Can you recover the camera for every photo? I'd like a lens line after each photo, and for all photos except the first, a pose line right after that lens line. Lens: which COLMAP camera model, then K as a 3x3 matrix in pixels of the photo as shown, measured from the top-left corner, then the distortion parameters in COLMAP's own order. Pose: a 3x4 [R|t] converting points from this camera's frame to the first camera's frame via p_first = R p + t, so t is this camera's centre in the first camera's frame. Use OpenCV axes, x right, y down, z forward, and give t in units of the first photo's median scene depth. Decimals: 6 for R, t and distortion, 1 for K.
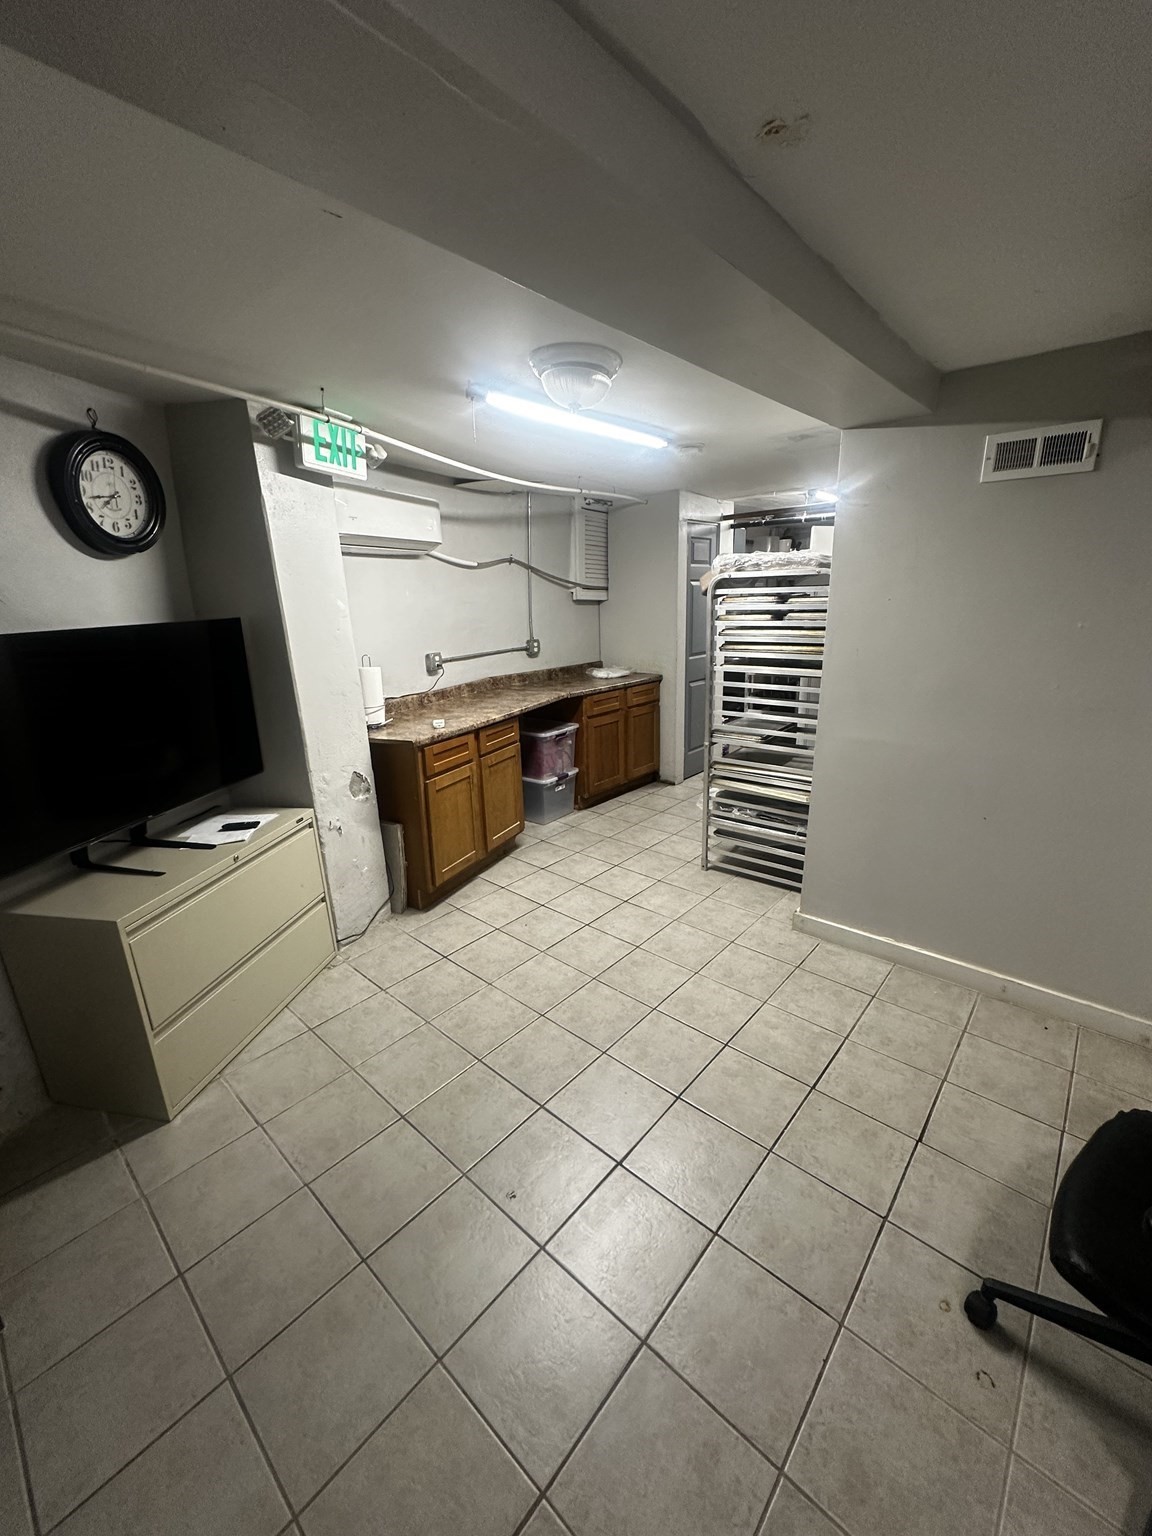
lens RADIAL K [[616.1, 0, 576.0], [0, 616.1, 768.0], [0, 0, 1]] dist [-0.000336, -0.000026]
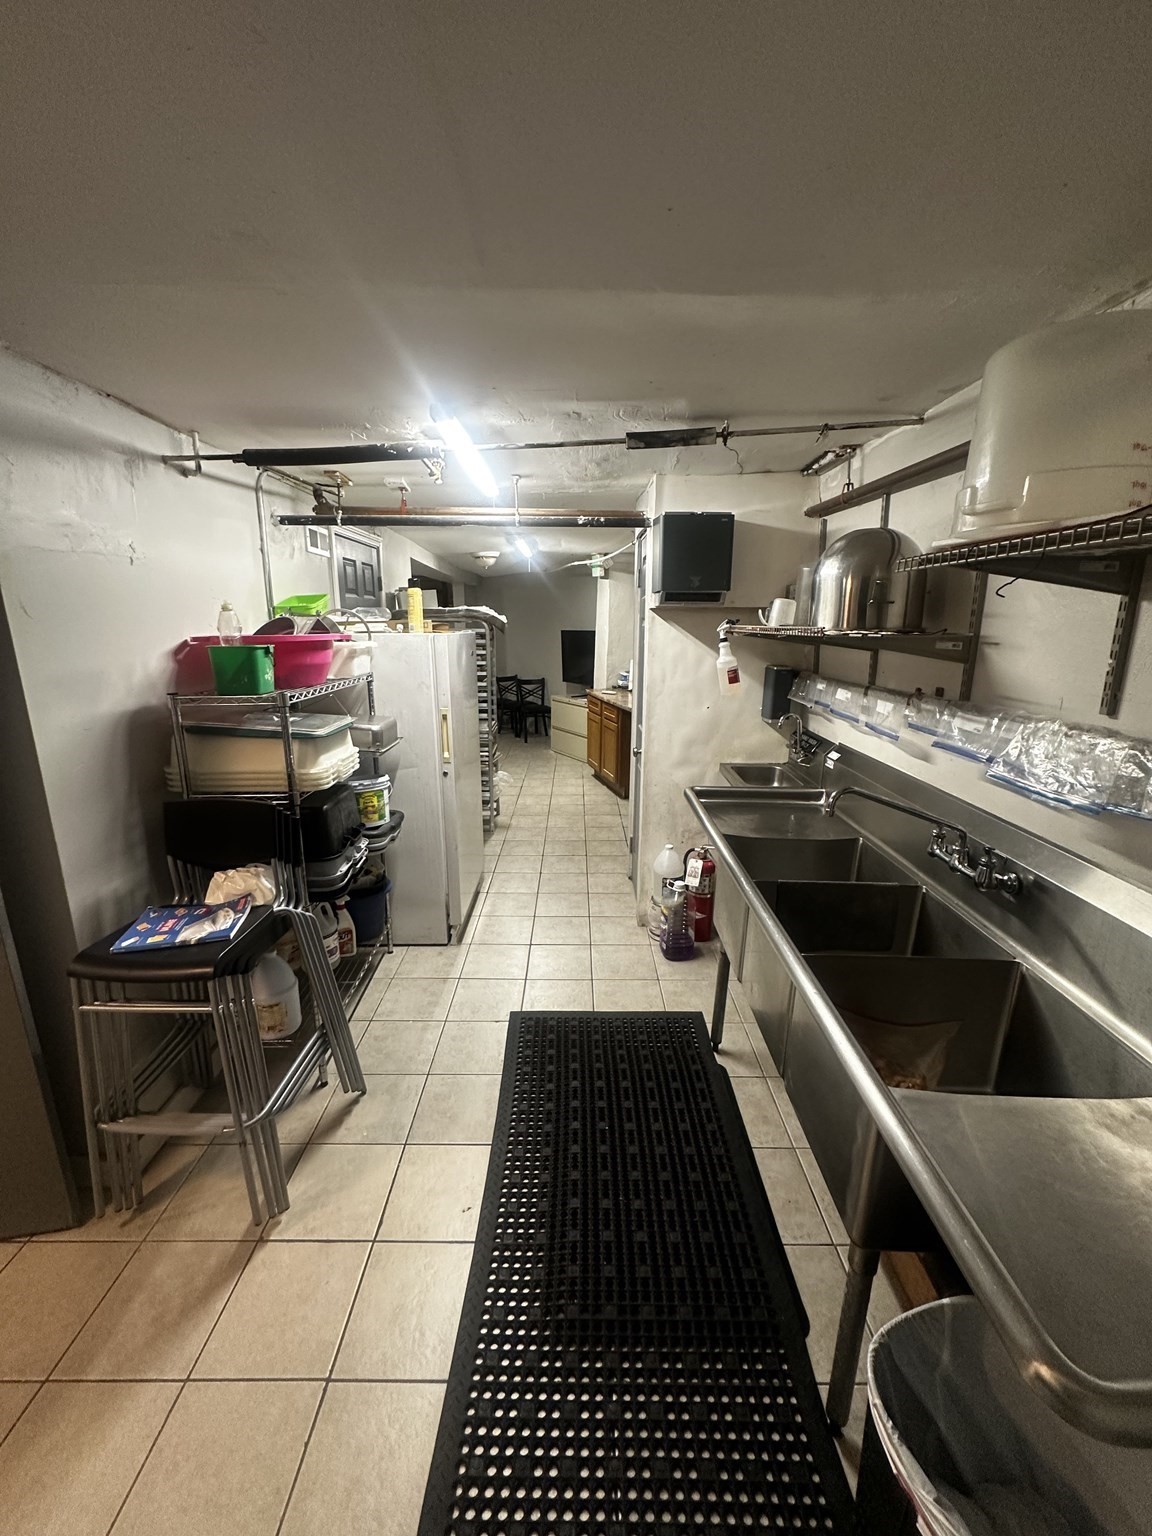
lens RADIAL K [[616.1, 0, 576.0], [0, 616.1, 768.0], [0, 0, 1]] dist [-0.000336, -0.000026]
pose [[-0.743306, 0.192396, -0.640687, 0.910485], [-0.156955, 0.880854, 0.446612, -0.571247], [0.650278, 0.432528, -0.624546, 1.816408]]
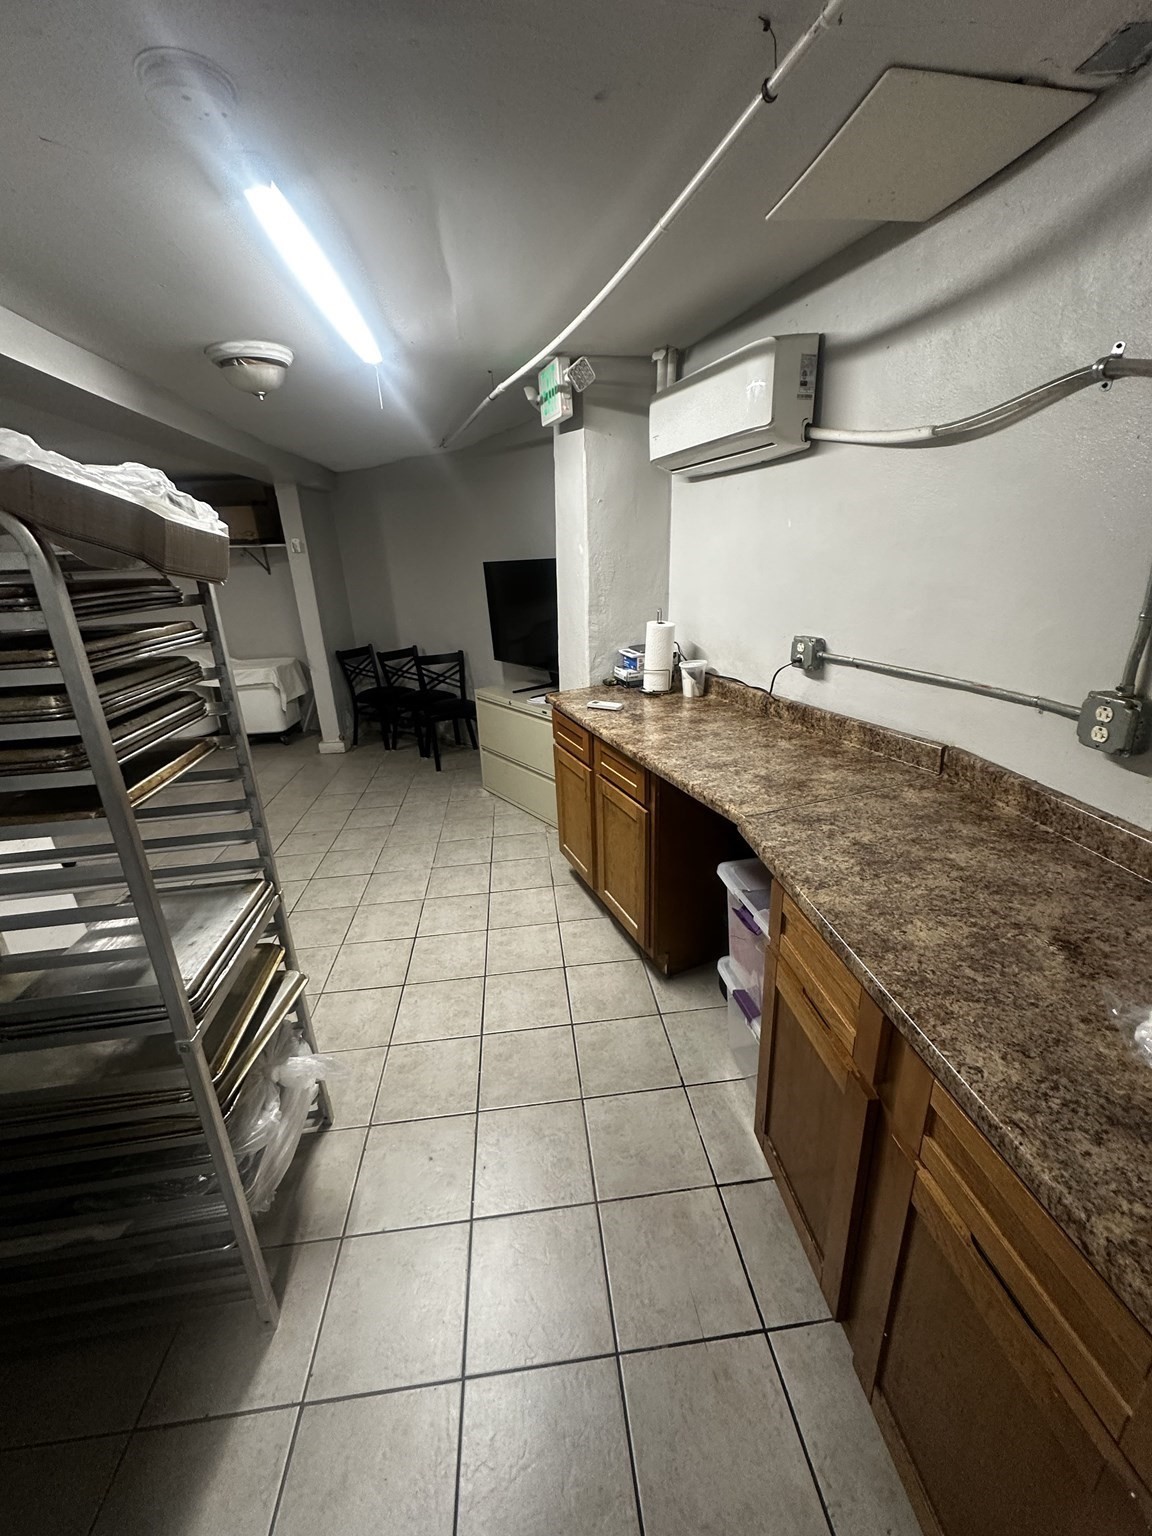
lens RADIAL K [[616.1, 0, 576.0], [0, 616.1, 768.0], [0, 0, 1]] dist [-0.000336, -0.000026]
pose [[-0.667131, 0.304092, -0.680047, 0.297642], [-0.138643, 0.846254, 0.514424, -0.332058], [0.731925, 0.437472, -0.522402, 1.163452]]
